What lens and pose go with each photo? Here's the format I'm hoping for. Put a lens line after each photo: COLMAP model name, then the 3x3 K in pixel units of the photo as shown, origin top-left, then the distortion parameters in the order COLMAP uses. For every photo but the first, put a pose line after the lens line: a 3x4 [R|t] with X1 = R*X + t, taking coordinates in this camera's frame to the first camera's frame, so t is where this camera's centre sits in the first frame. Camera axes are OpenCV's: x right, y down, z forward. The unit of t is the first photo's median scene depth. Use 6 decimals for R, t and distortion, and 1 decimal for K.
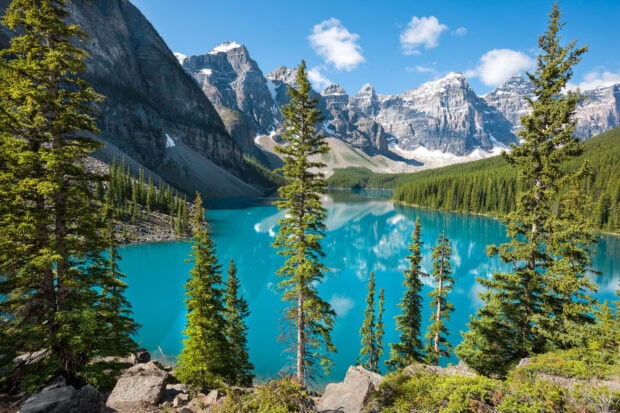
lens RADIAL K [[344.0, 0, 307.4], [0, 344.0, 204.7], [0, 0, 1]] dist [-0.024480, 0.003921]
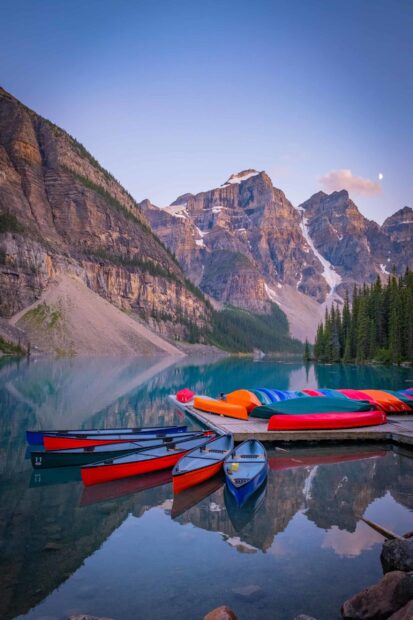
lens RADIAL K [[456.7, 0, 211.5], [0, 456.7, 313.5], [0, 0, 1]] dist [0.003197, 0.001143]
pose [[0.919140, -0.035232, -0.392352, 0.223517], [-0.029316, 0.987113, -0.157316, 0.021975], [0.392839, 0.156098, 0.906262, 0.190090]]
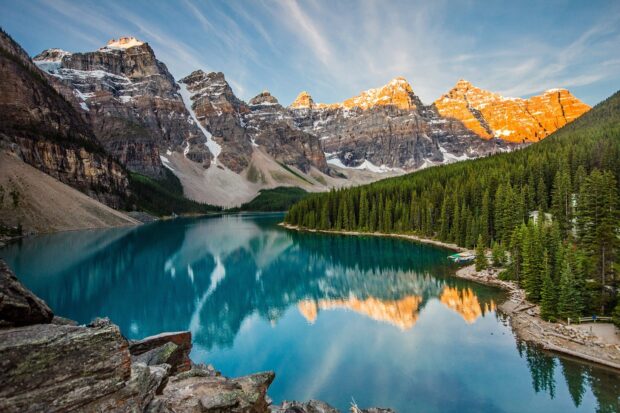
lens RADIAL K [[401.2, 0, 312.7], [0, 401.2, 205.7], [0, 0, 1]] dist [0.047742, 0.008365]
pose [[0.988006, -0.041796, 0.148650, 0.107319], [0.051632, 0.996681, -0.062937, 0.006450], [-0.145526, 0.069857, 0.986885, 0.016828]]
